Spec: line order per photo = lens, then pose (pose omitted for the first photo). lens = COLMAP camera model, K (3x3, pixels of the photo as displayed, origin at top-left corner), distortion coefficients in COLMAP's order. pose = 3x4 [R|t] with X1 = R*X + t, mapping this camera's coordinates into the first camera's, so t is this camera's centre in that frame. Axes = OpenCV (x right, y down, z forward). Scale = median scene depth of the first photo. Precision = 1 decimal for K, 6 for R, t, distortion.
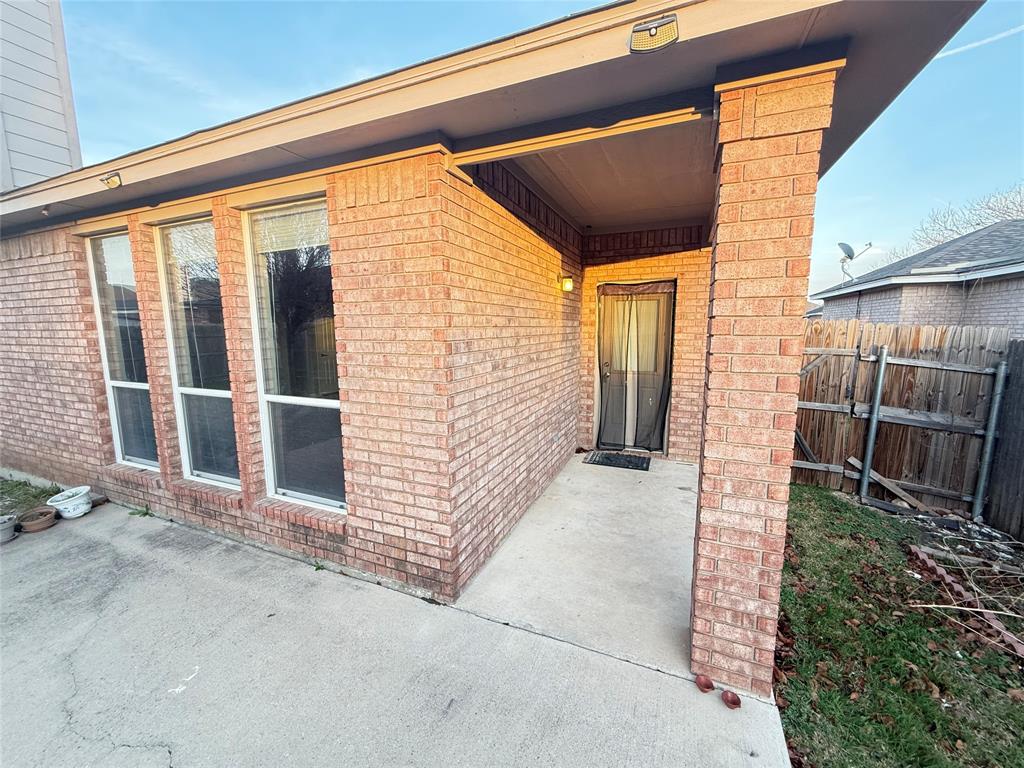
lens RADIAL K [[407.5, 0, 510.0], [0, 407.5, 384.1], [0, 0, 1]] dist [0.001125, -0.000273]
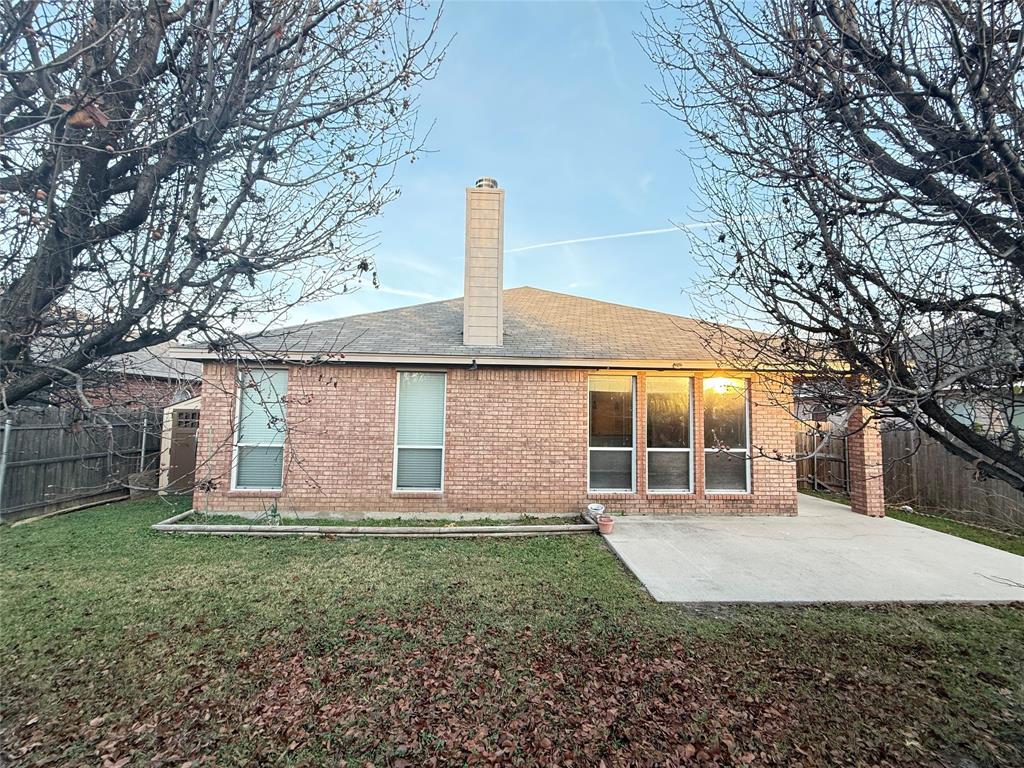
lens RADIAL K [[407.5, 0, 512.3], [0, 407.5, 385.2], [0, 0, 1]] dist [0.001125, -0.000273]
pose [[0.905024, 0.041515, 0.423329, -2.732458], [0.045087, 0.980256, -0.192522, 0.070439], [-0.422963, 0.193324, 0.885284, -0.772509]]
